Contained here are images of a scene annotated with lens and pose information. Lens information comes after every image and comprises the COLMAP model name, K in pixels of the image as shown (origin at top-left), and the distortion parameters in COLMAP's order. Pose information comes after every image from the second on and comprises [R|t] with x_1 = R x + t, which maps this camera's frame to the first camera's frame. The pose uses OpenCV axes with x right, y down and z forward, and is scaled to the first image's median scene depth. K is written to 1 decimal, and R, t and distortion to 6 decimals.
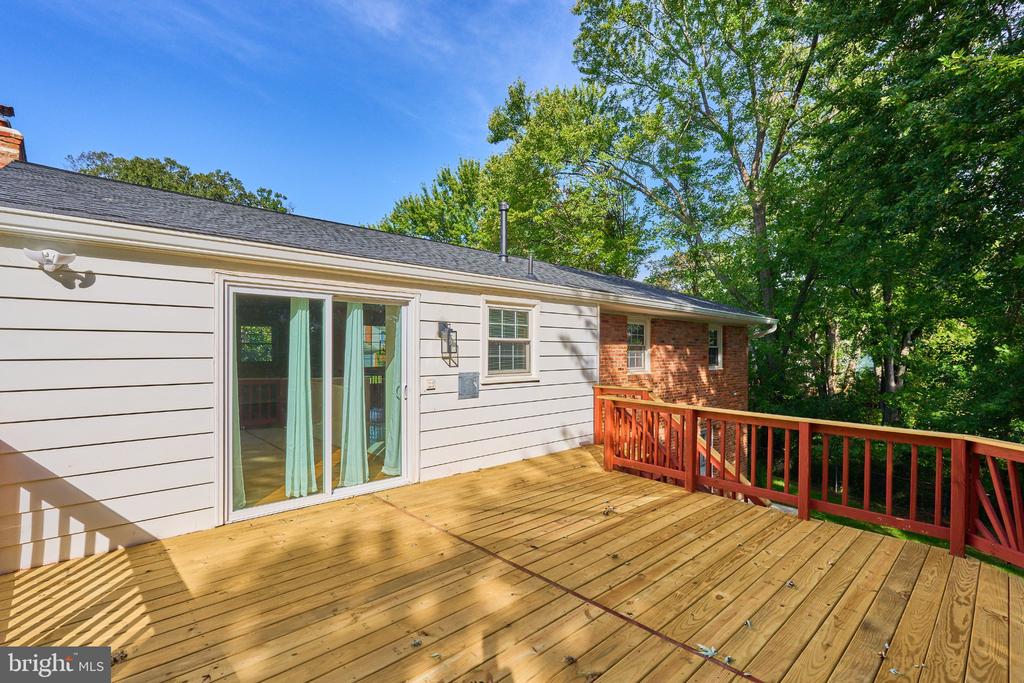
lens RADIAL K [[479.8, 0, 512.0], [0, 479.8, 341.5], [0, 0, 1]] dist [-0.012346, -0.000074]
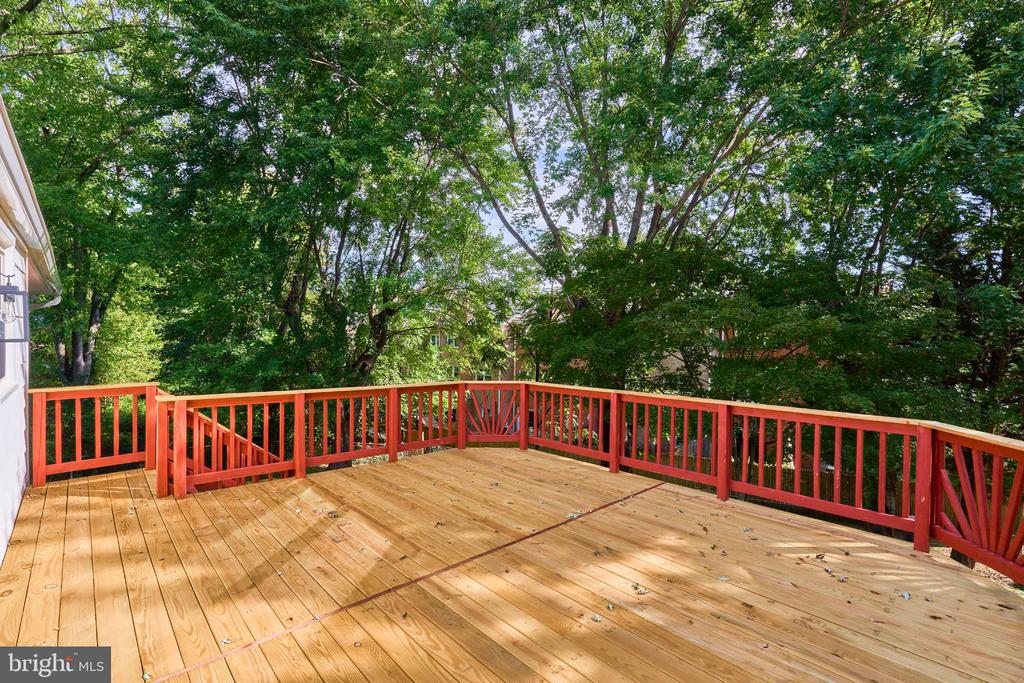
lens RADIAL K [[475.5, 0, 504.5], [0, 475.5, 335.5], [0, 0, 1]] dist [-0.019190, 0.000534]
pose [[0.023379, -0.014807, 0.999617, -0.792207], [-0.025283, 0.999562, 0.015398, -0.008754], [-0.999407, -0.025633, 0.022994, 0.756147]]
